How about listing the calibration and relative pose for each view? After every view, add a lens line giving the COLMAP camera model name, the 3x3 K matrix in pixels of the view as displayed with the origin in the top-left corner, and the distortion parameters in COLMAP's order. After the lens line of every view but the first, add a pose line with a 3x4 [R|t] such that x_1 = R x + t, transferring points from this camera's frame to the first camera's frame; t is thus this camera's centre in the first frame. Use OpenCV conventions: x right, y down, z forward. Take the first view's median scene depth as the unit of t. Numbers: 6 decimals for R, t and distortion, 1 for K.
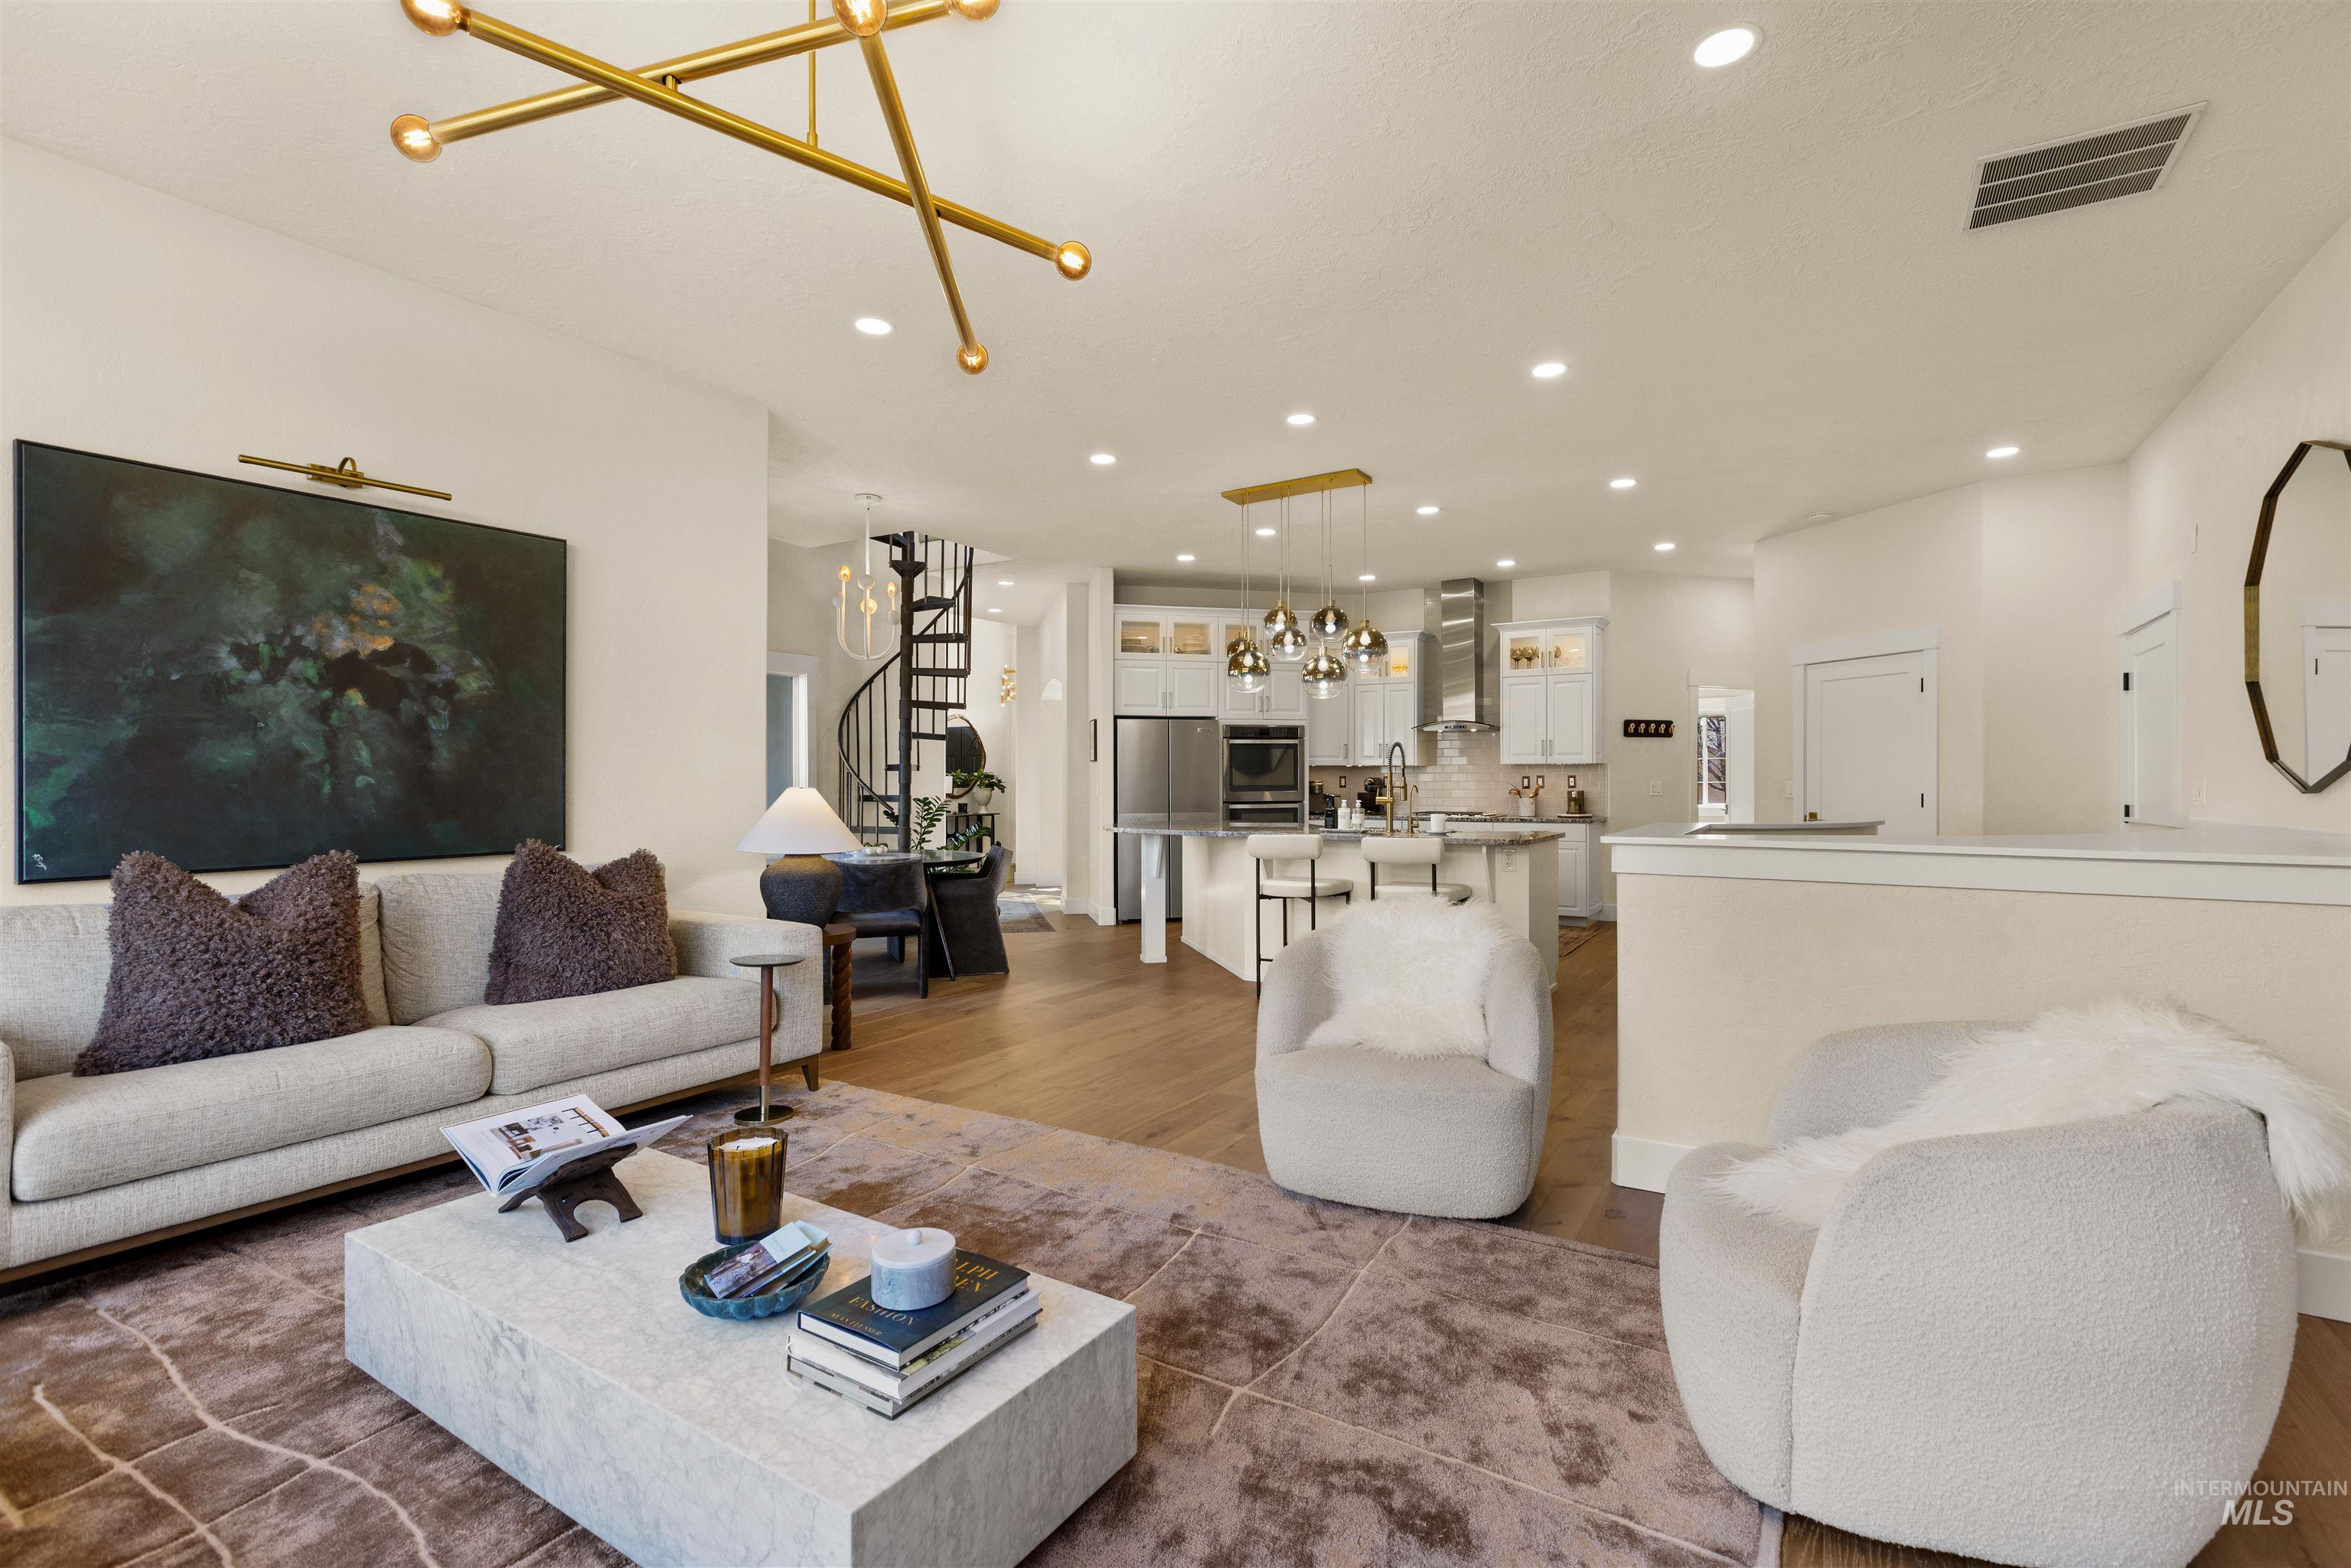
lens RADIAL K [[1052.4, 0, 1179.8], [0, 1052.4, 783.1], [0, 0, 1]] dist [0.000642, -0.000493]
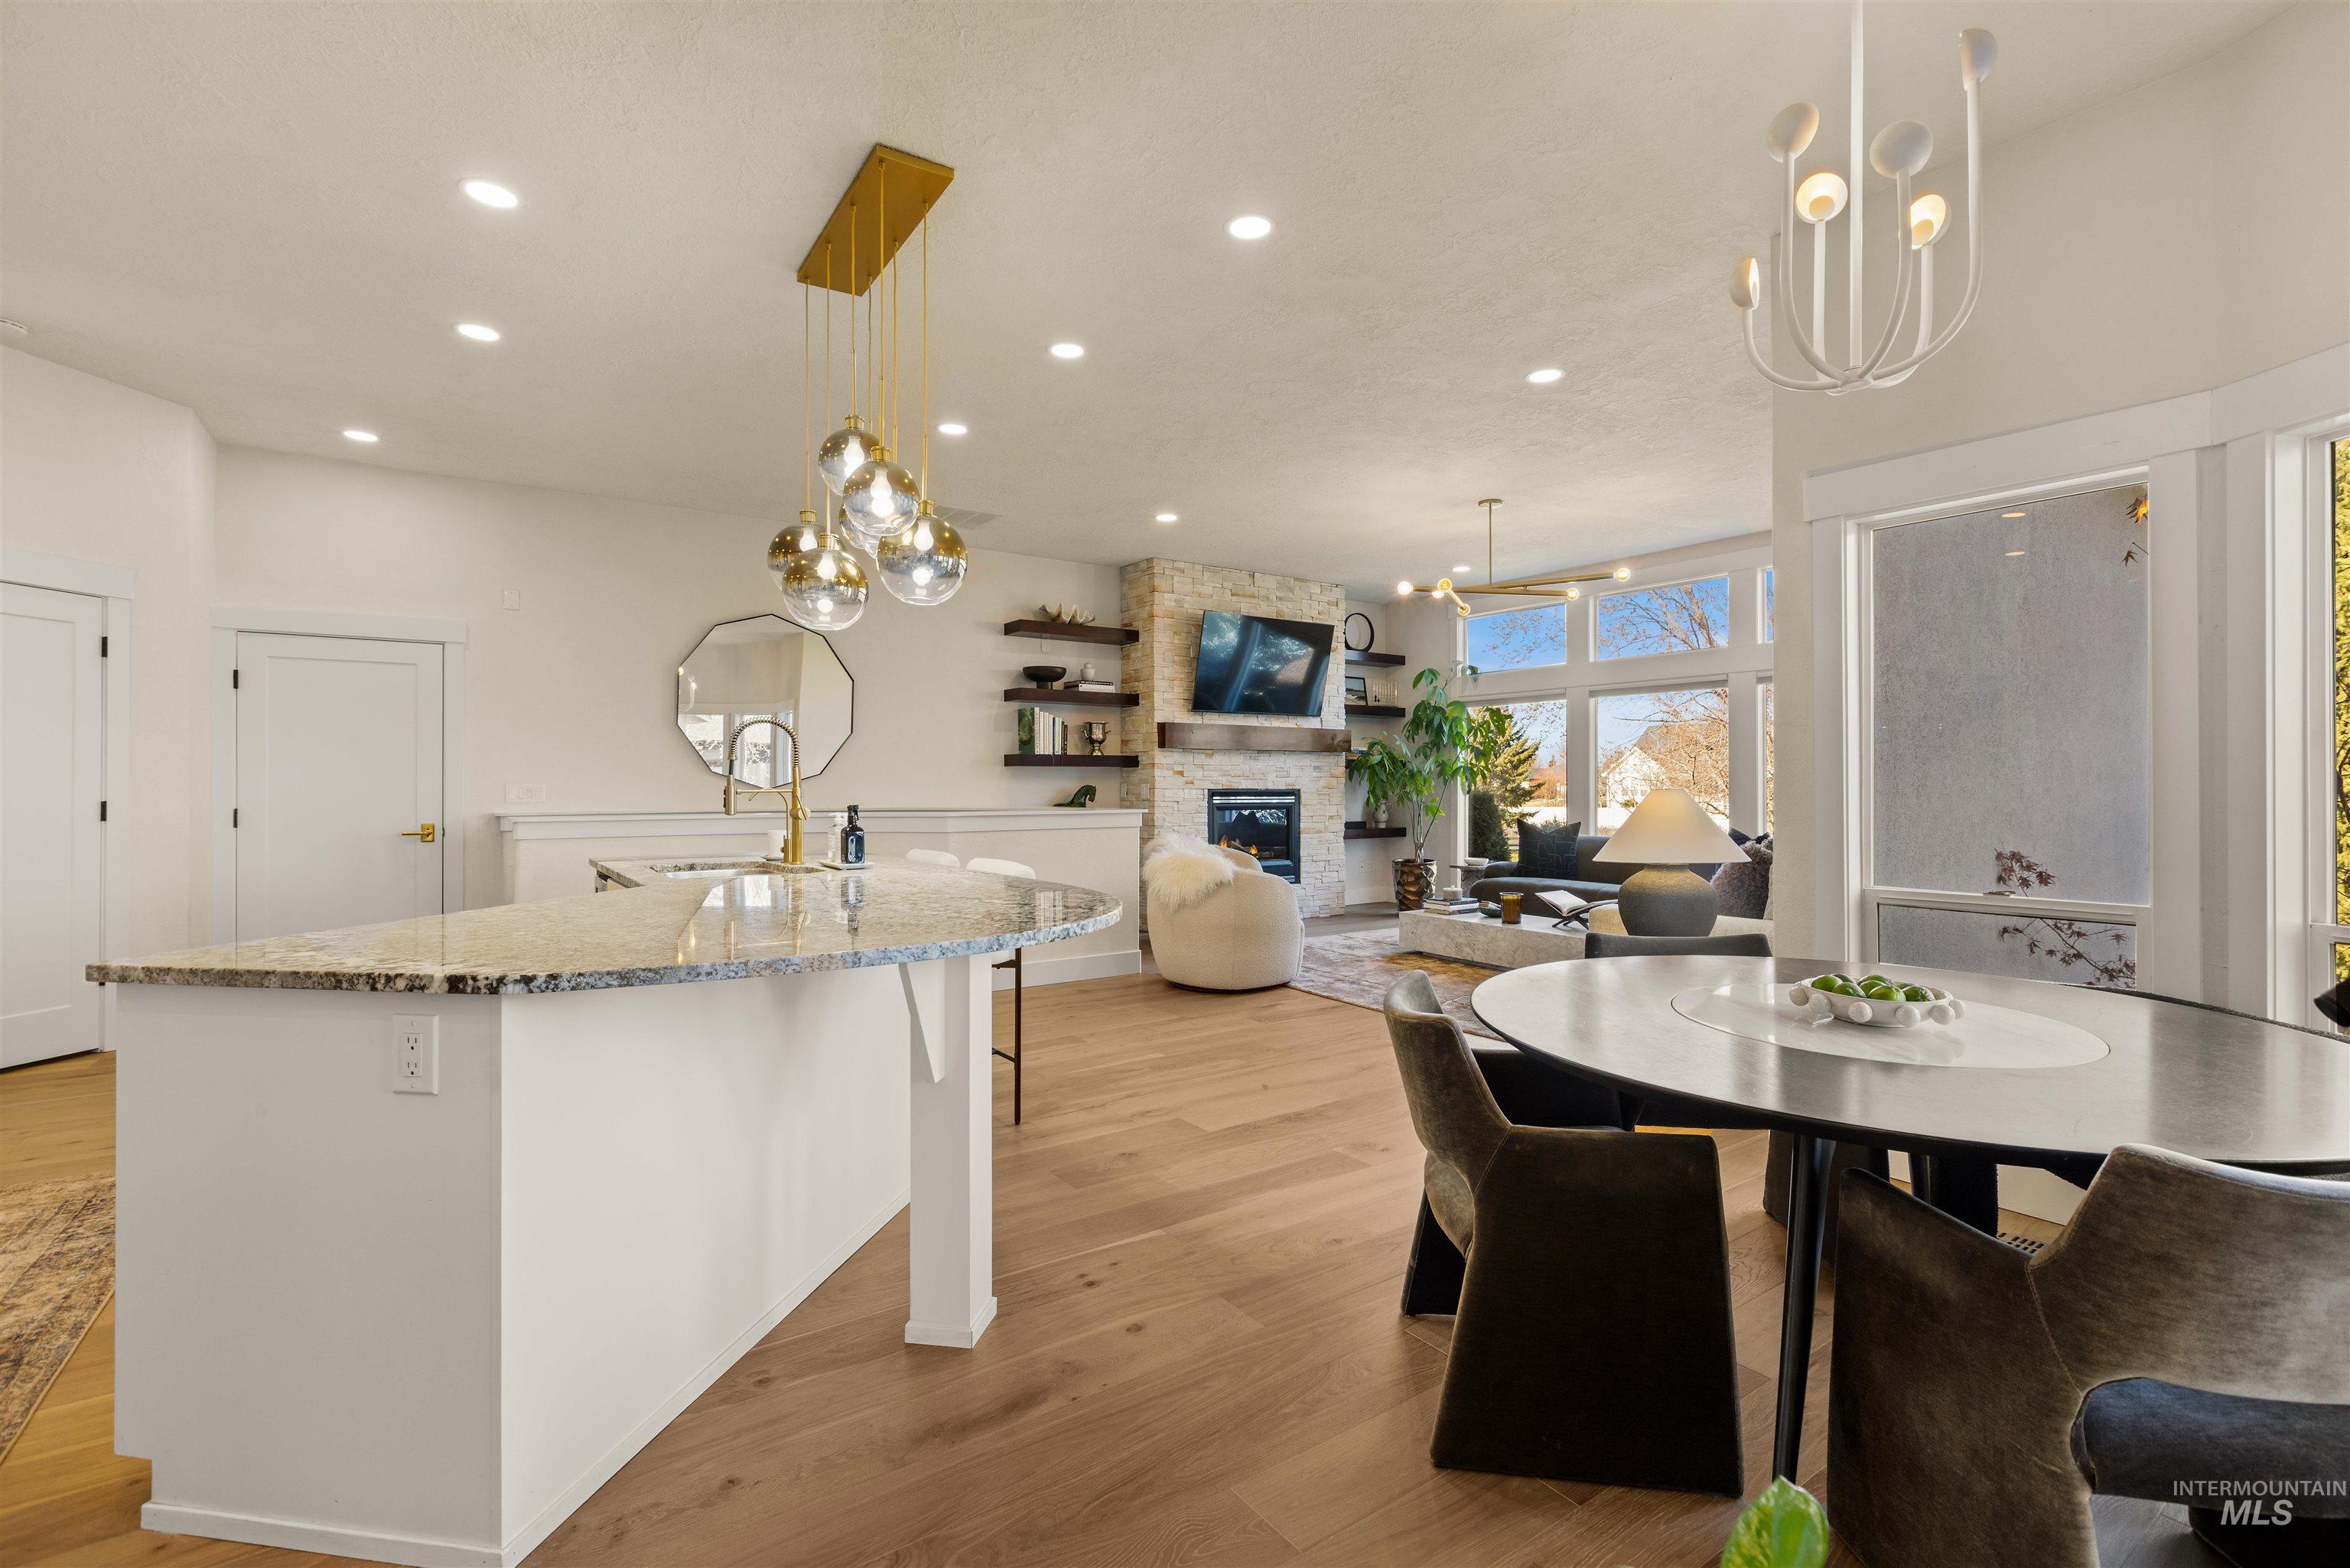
lens RADIAL K [[1051.9, 0, 1196.8], [0, 1051.9, 782.2], [0, 0, 1]] dist [0.000642, -0.000493]
pose [[-0.923485, 0.002577, 0.383626, -0.171197], [0.002415, 0.999997, -0.000903, -0.000073], [-0.383627, 0.000093, -0.923488, 0.982254]]
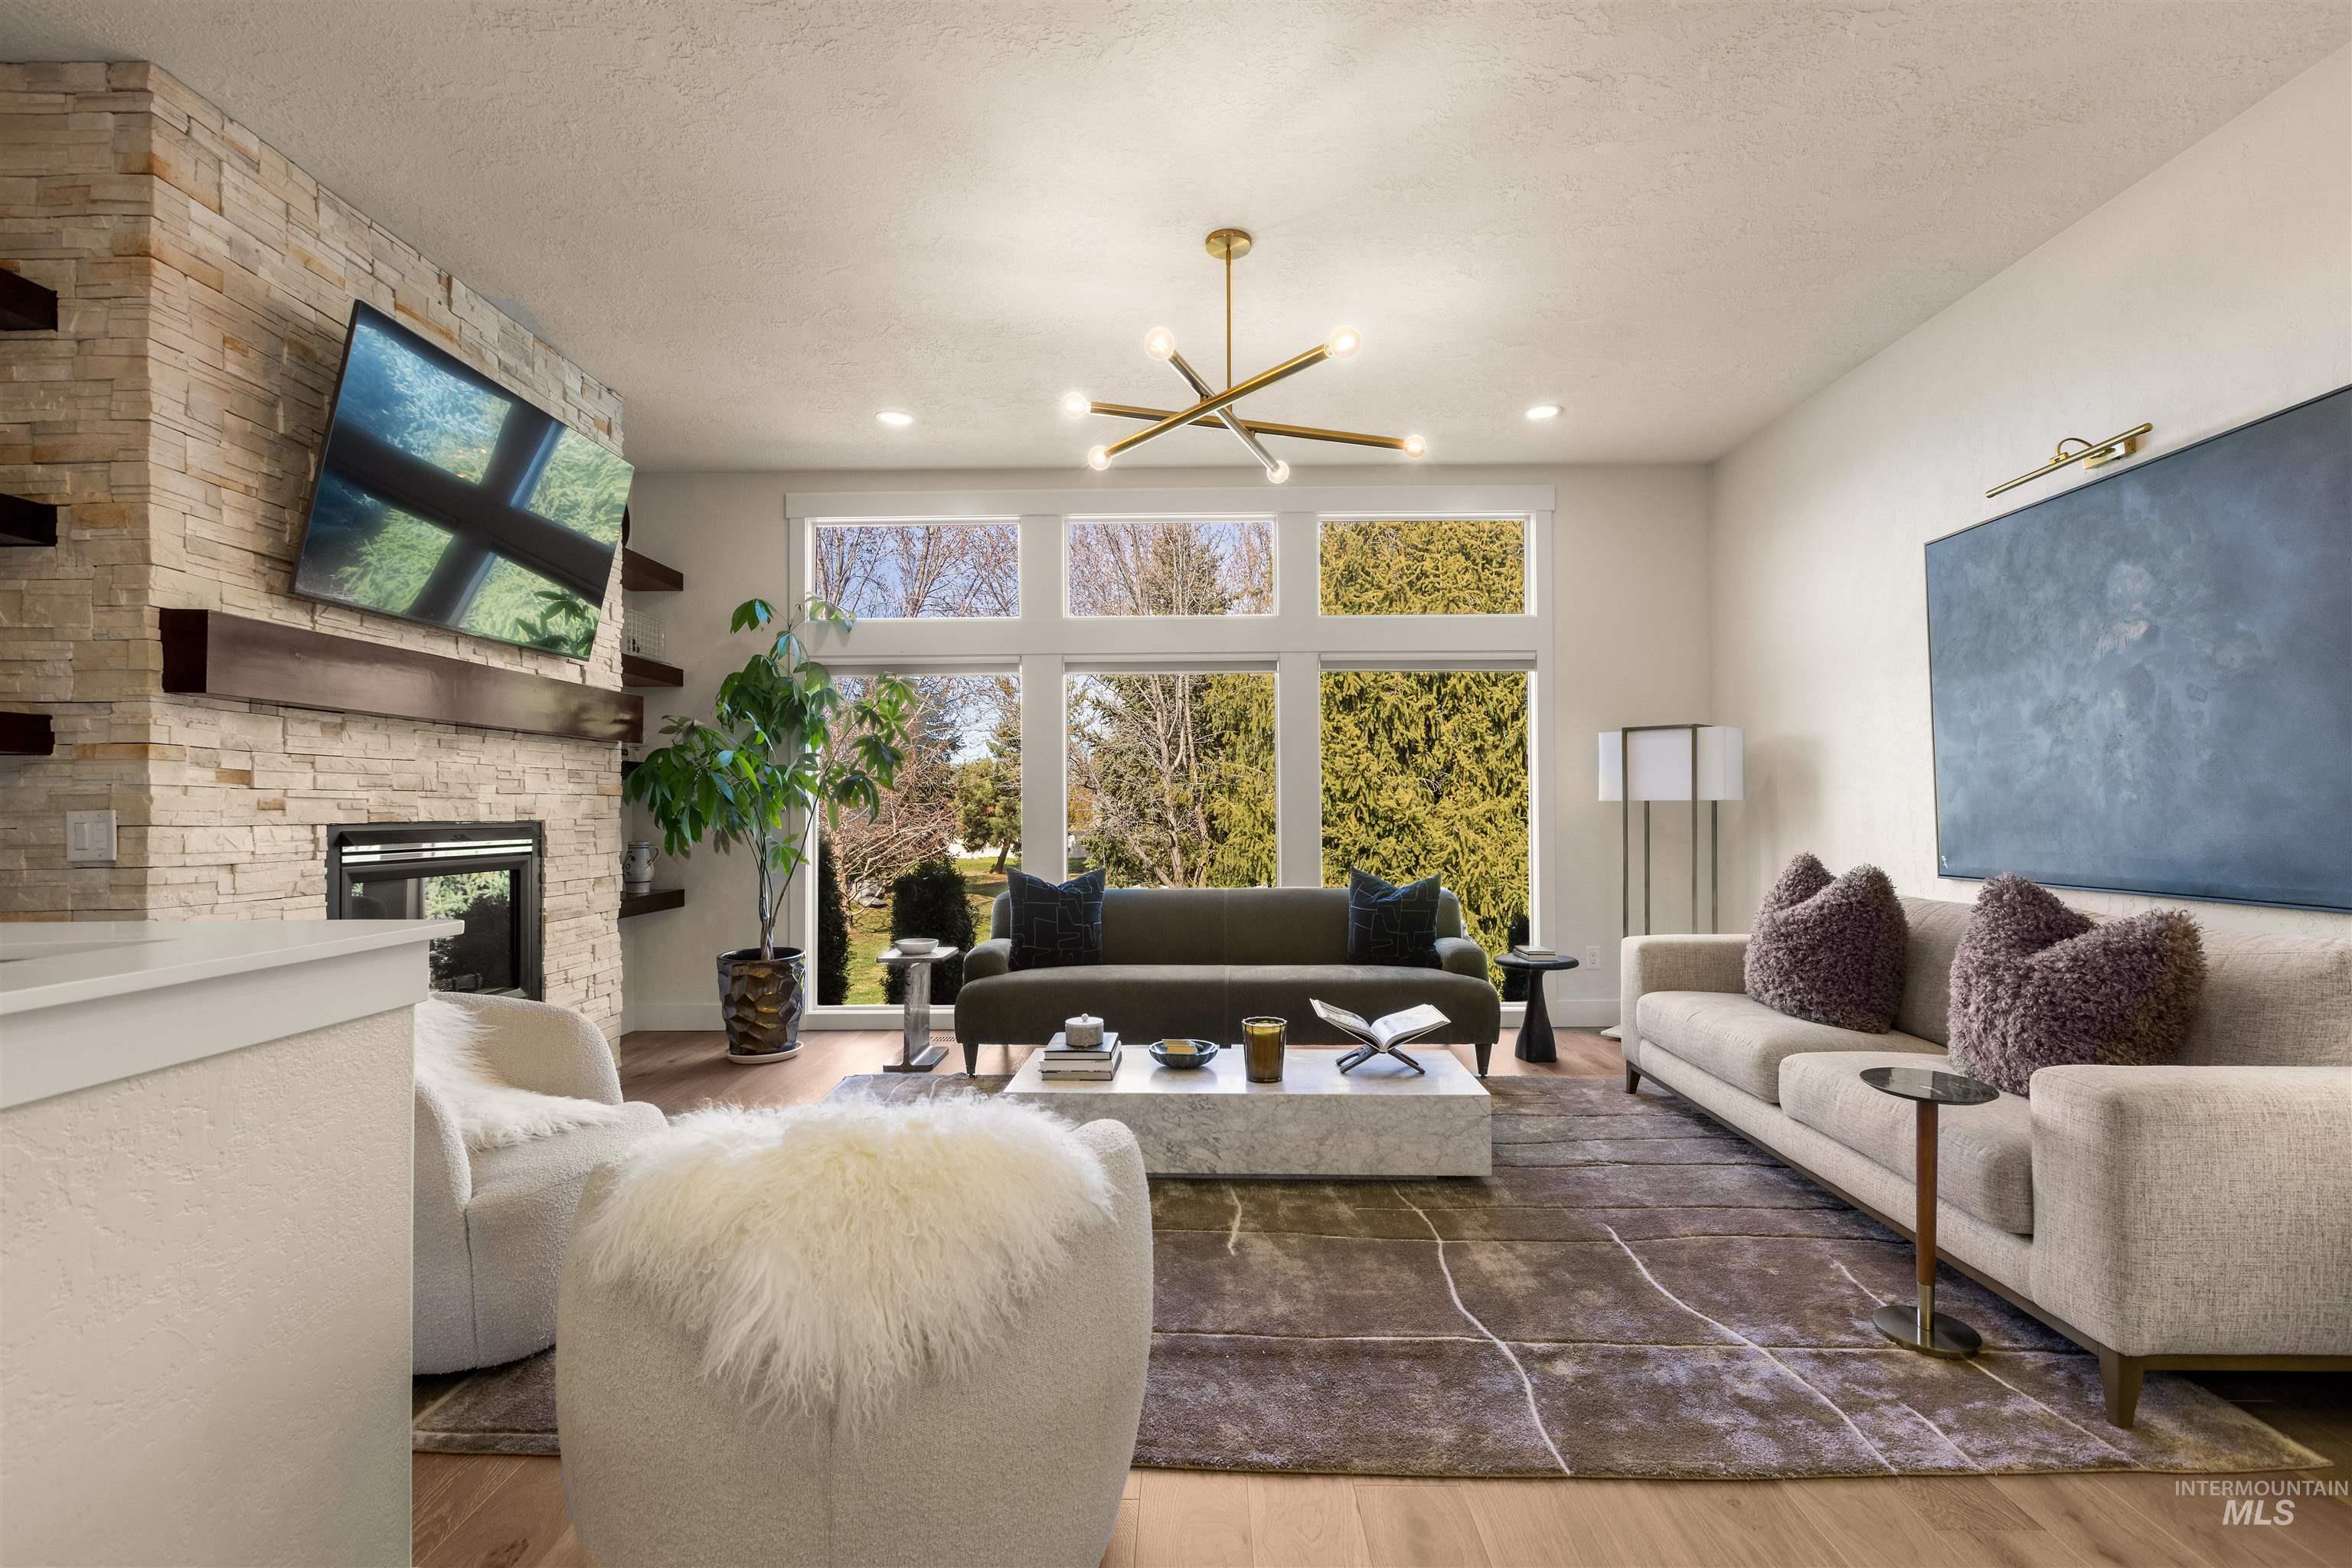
lens RADIAL K [[1052.9, 0, 1186.6], [0, 1052.9, 790.8], [0, 0, 1]] dist [0.000642, -0.000493]
pose [[-0.855502, -0.001438, -0.517798, 0.122334], [0.006462, 0.999889, -0.013454, 0.000790], [0.517760, -0.014855, -0.855397, 0.529304]]
